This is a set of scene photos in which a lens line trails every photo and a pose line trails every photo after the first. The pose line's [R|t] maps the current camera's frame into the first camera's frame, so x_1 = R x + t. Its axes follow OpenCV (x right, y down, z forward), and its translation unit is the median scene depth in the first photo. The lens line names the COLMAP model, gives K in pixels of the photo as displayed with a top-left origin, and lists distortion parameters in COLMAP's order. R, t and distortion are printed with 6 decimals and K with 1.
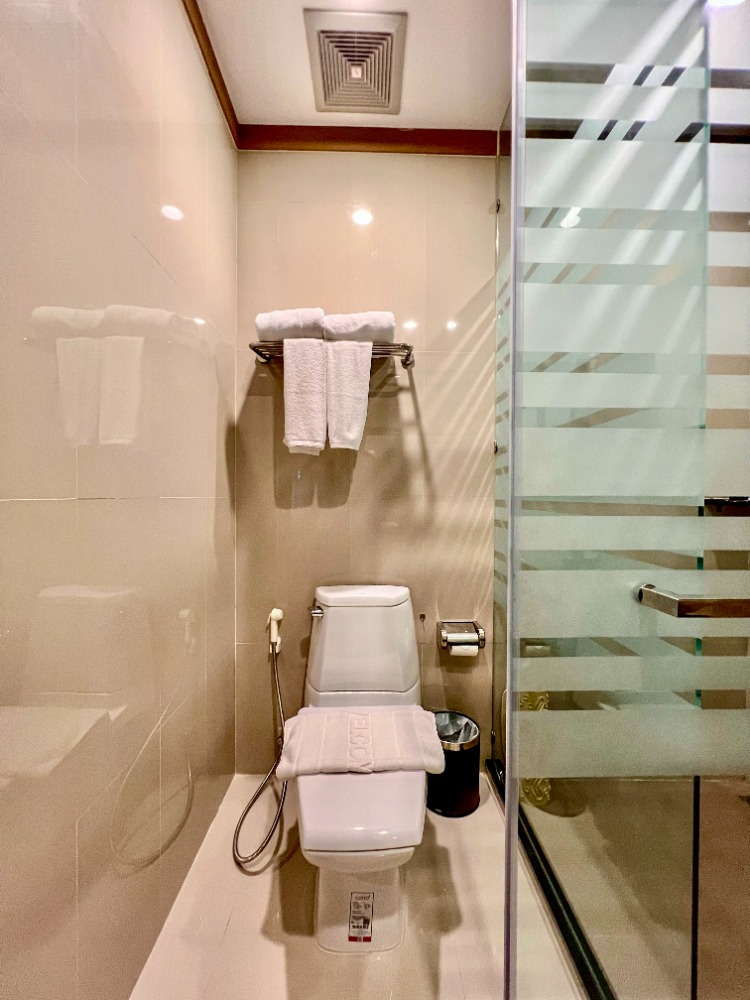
lens RADIAL K [[401.0, 0, 378.0], [0, 401.0, 500.4], [0, 0, 1]] dist [-0.002484, 0.000513]
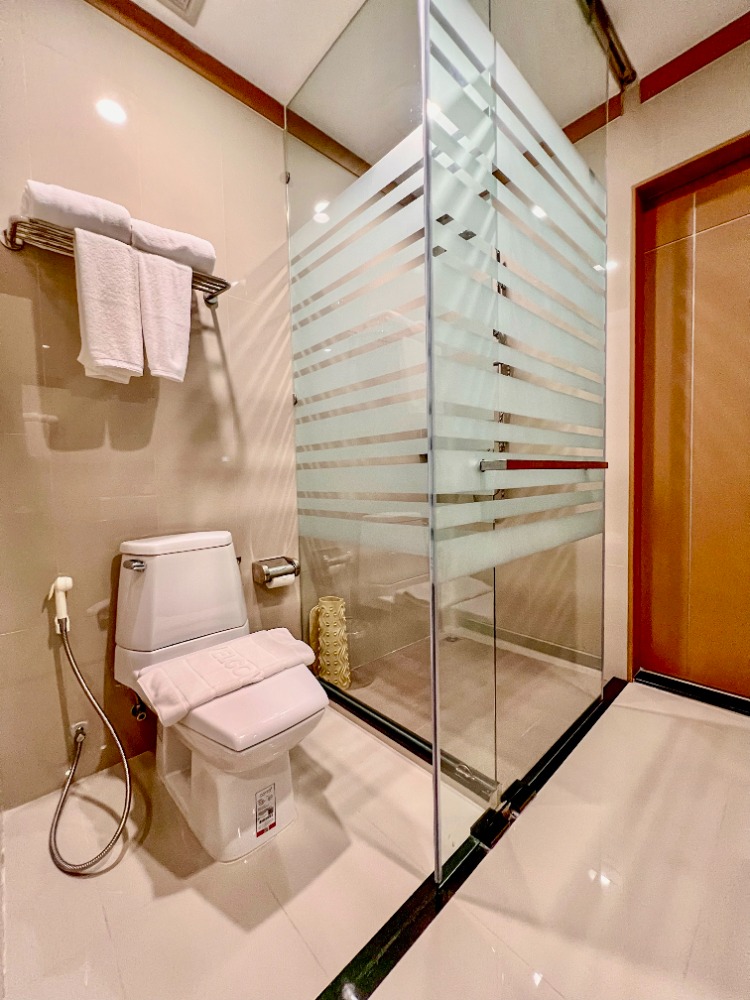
lens RADIAL K [[402.8, 0, 375.0], [0, 402.8, 500.0], [0, 0, 1]] dist [-0.002218, 0.001106]
pose [[0.744365, -0.058520, 0.665204, -0.325010], [0.035147, 0.998205, 0.048485, 0.108102], [-0.666847, -0.012711, 0.745086, 0.003765]]
